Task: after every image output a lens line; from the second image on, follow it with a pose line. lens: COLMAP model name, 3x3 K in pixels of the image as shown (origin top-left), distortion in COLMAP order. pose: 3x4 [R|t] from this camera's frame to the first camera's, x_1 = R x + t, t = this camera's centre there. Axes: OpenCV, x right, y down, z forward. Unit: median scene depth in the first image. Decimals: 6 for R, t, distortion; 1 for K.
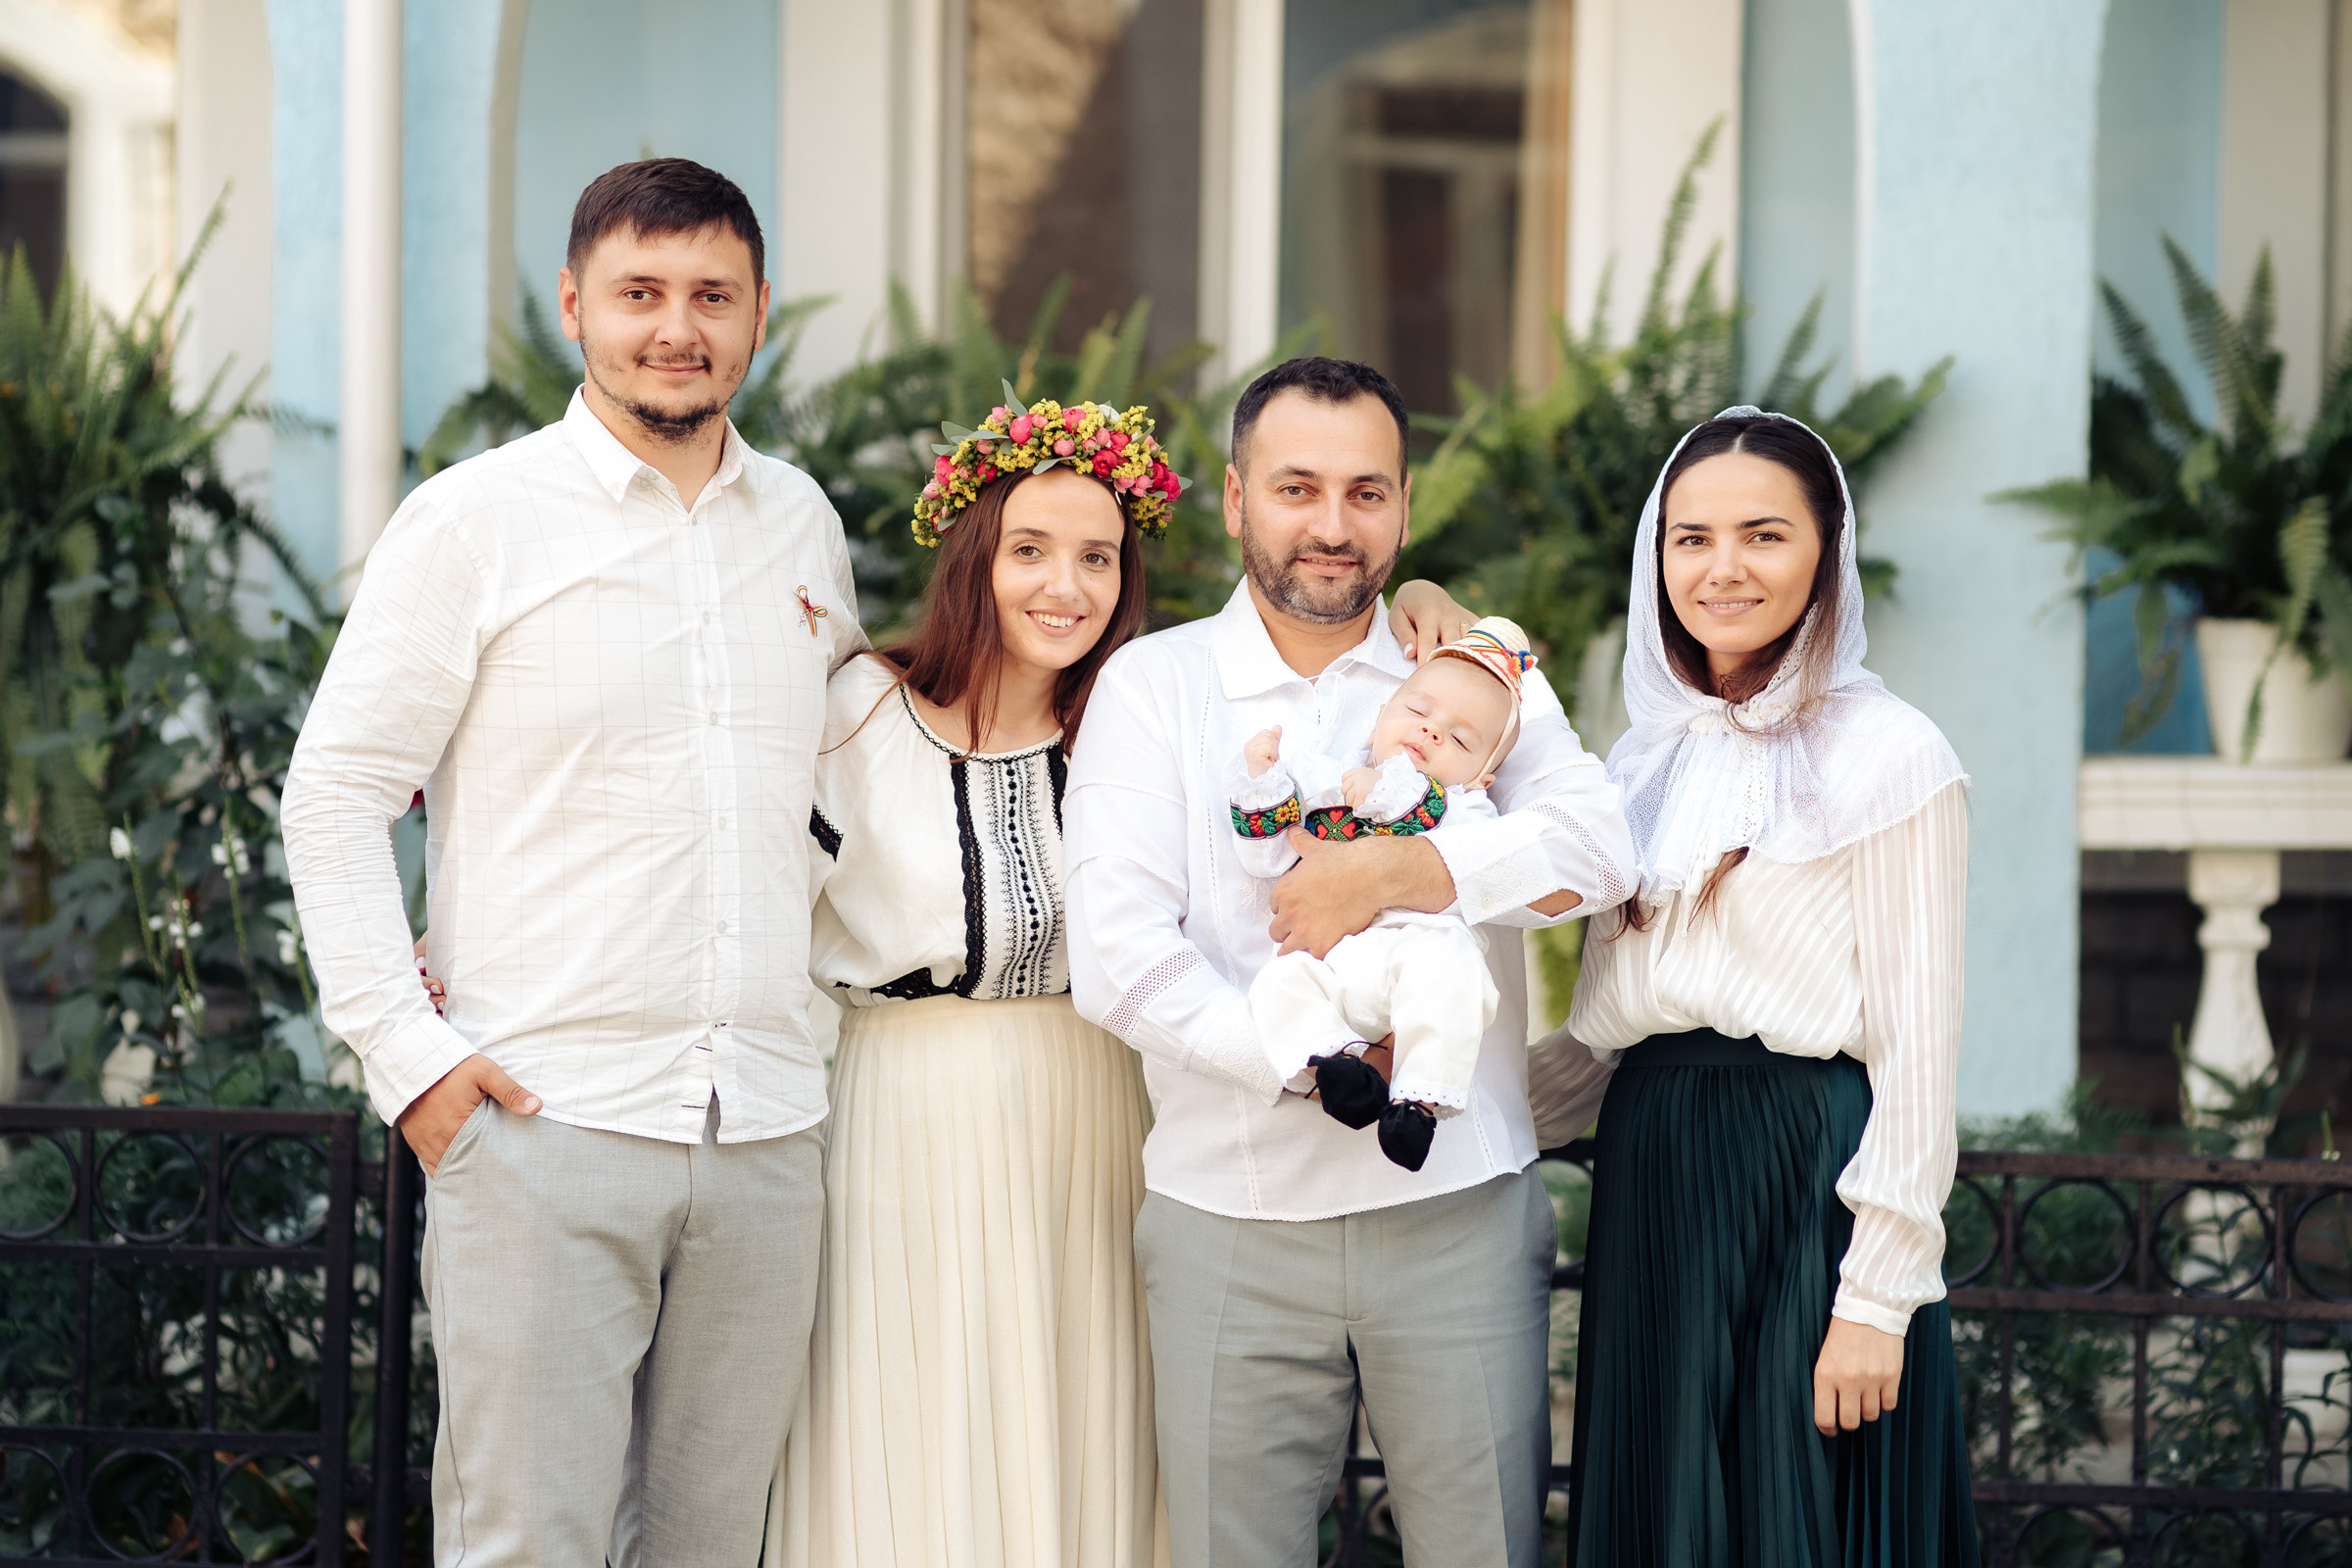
lens RADIAL K [[5760.2, 0, 1176.0], [0, 5760.2, 784.0], [0, 0, 1]] dist [0.986909, -10.601508]
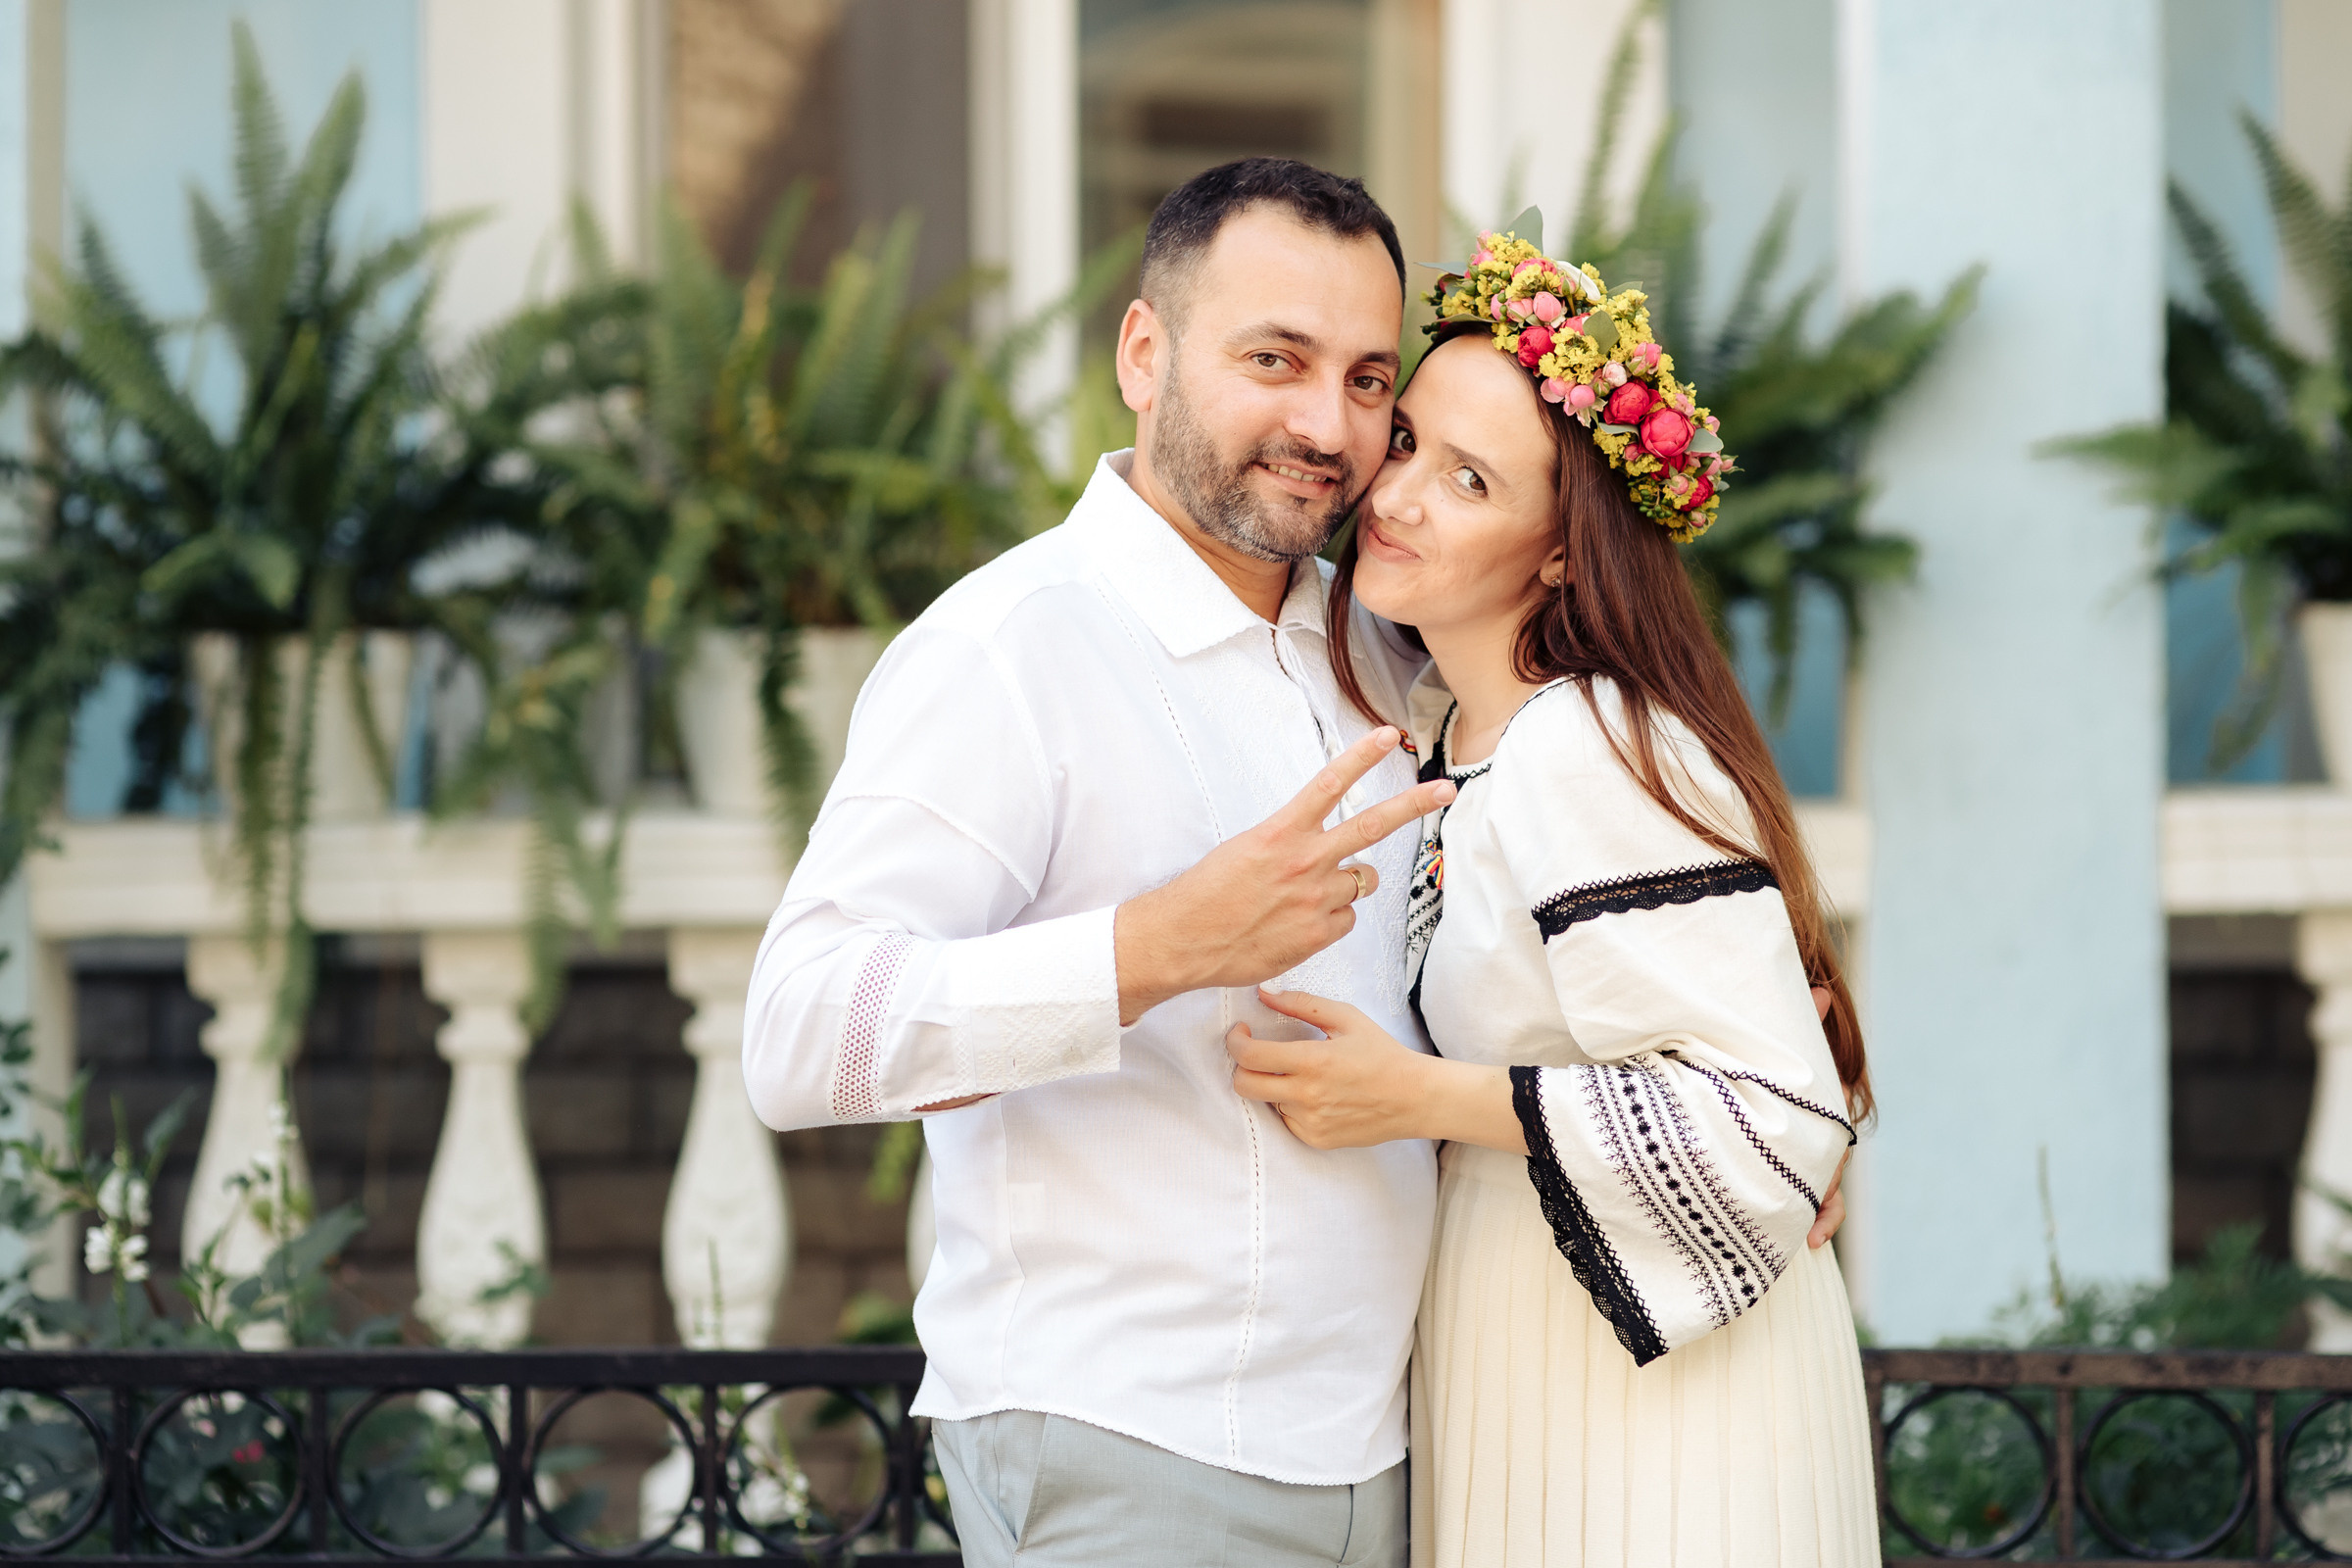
lens RADIAL K [[5760.2, 0, 1176.0], [0, 5760.2, 784.0], [0, 0, 1]] dist [0.986909, -10.601508]
pose [[0.998493, -0.019707, 0.051209, -0.011554], [0.020584, 0.999649, -0.016661, 0.004591], [-0.050863, 0.017690, 0.998549, 0.249263]]
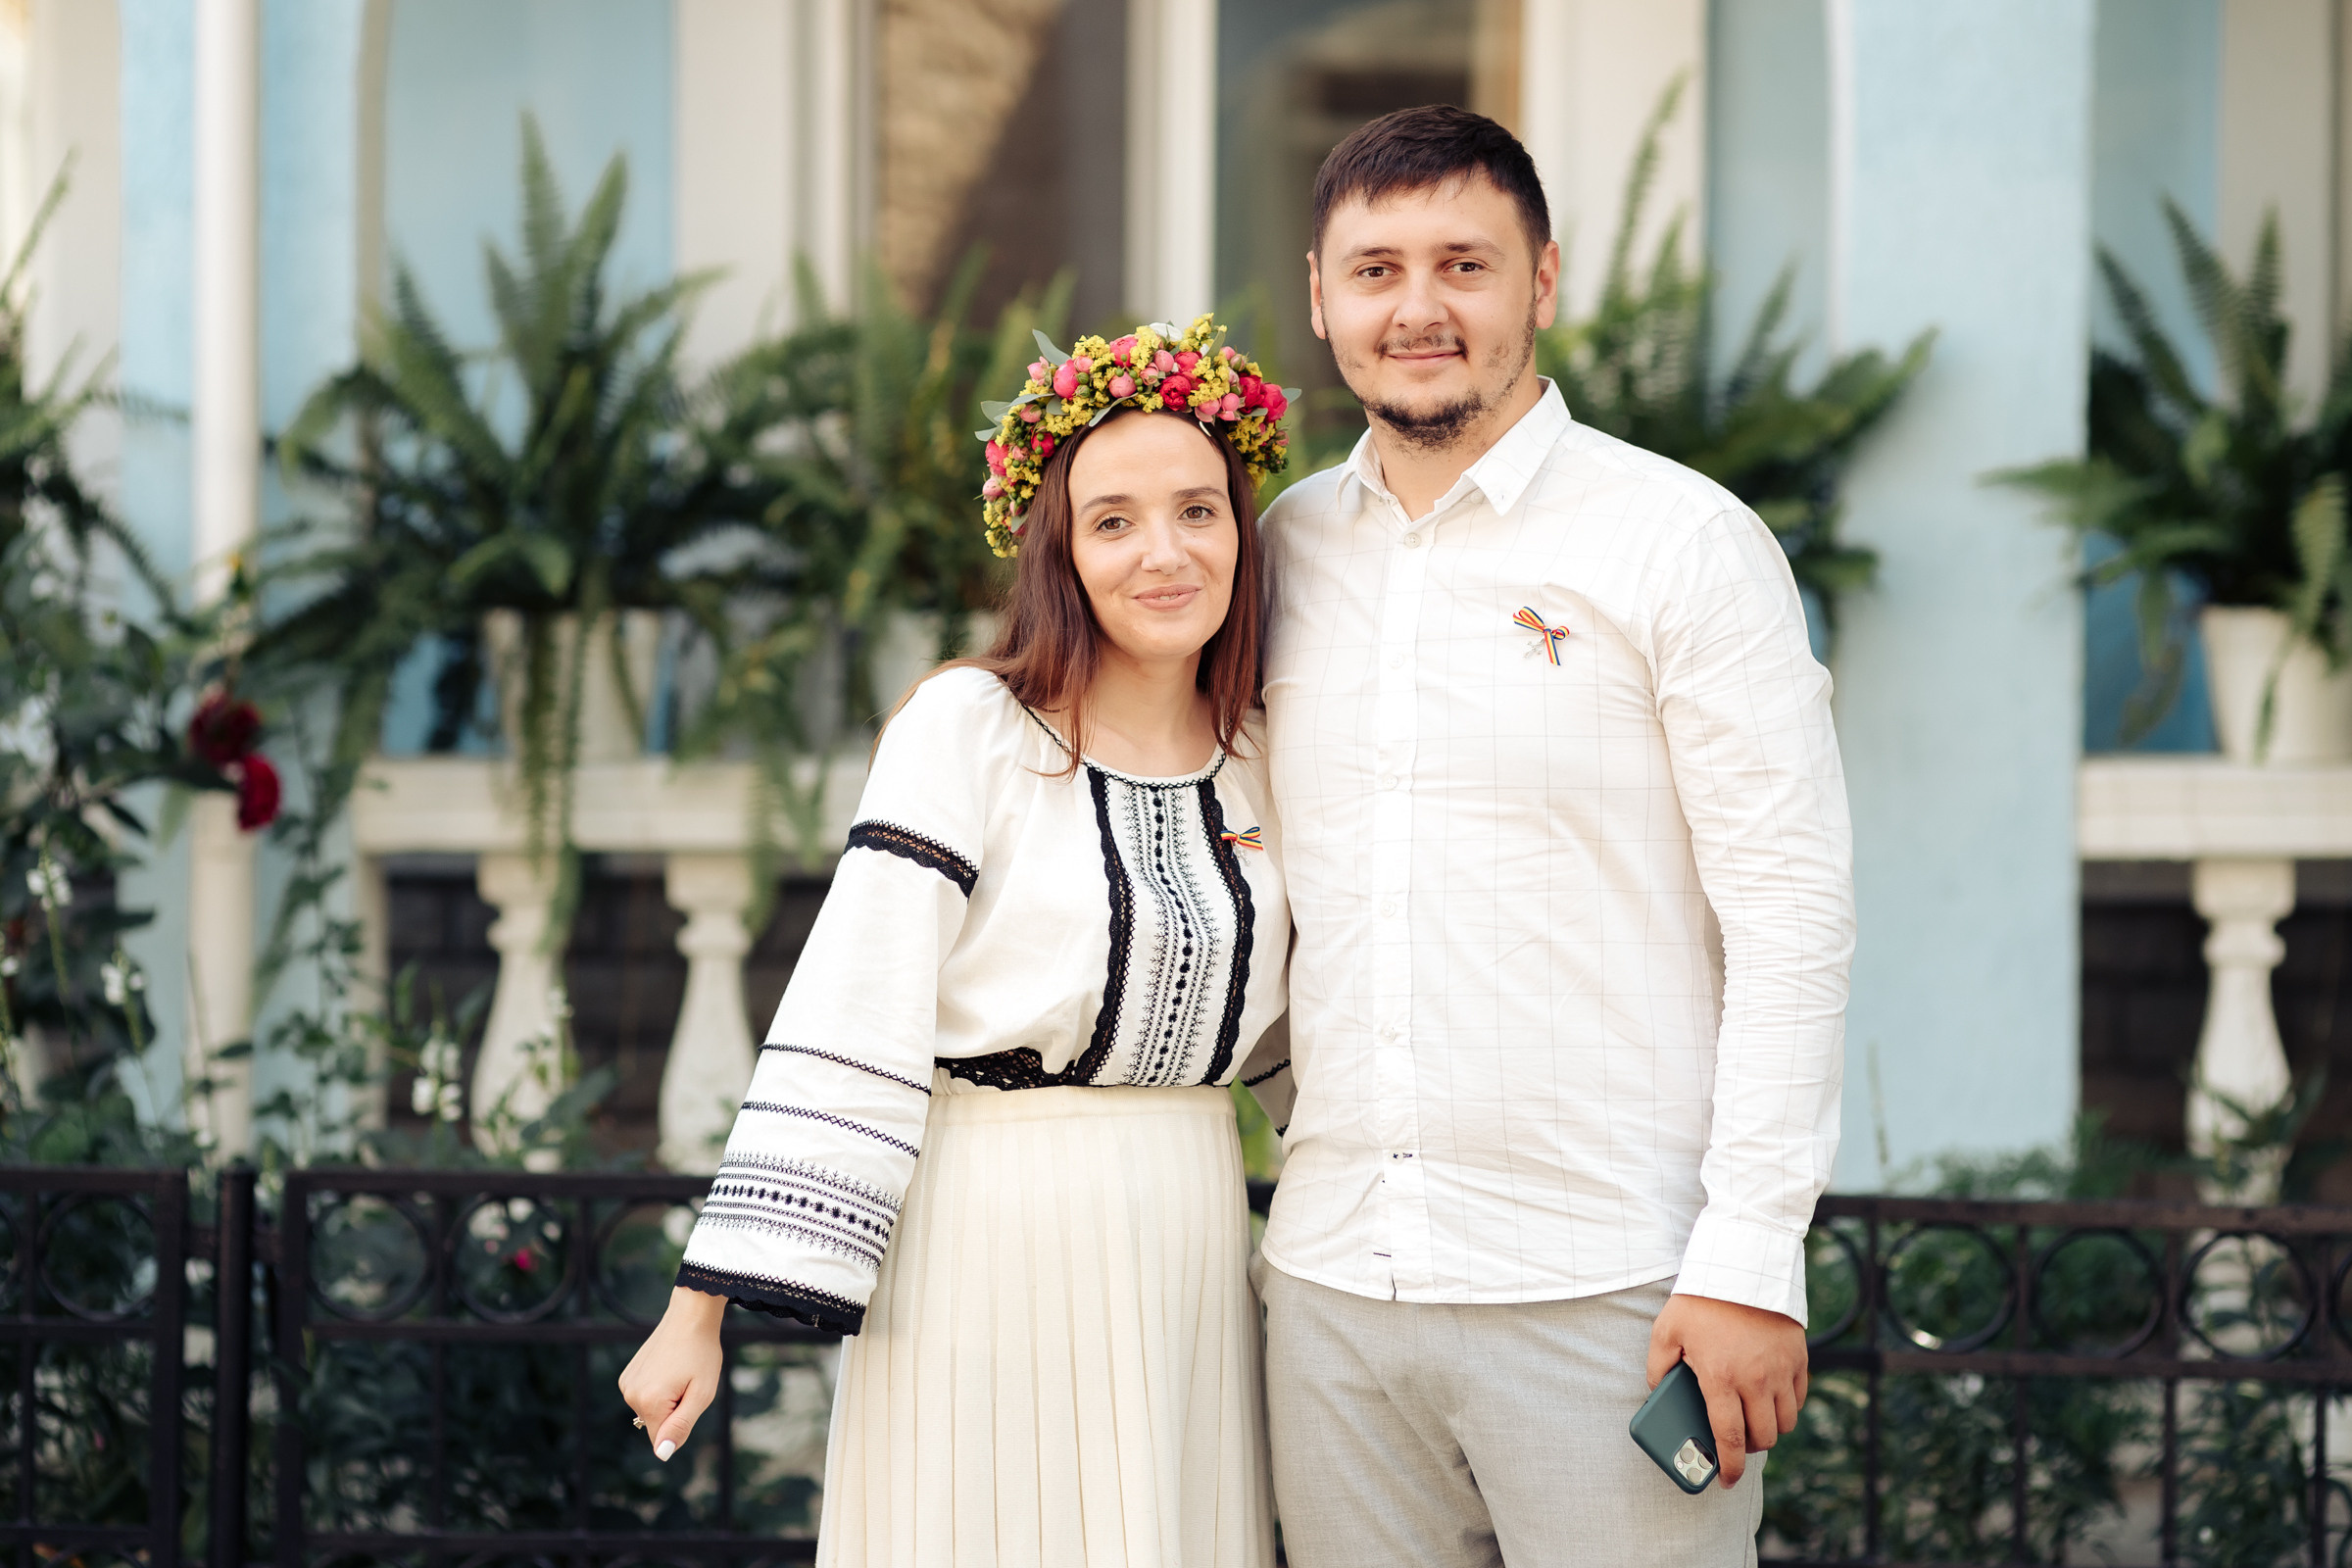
lens RADIAL K [[5760.2, 0, 1176.0], [0, 5760.2, 784.0], [0, 0, 1]] dist [0.986909, -10.601508]
pose [[0.999937, -0.006495, 0.009196, 0.002995], [0.006490, 0.999979, 0.000549, -0.001963], [-0.009199, -0.000489, 0.999958, 0.074092]]
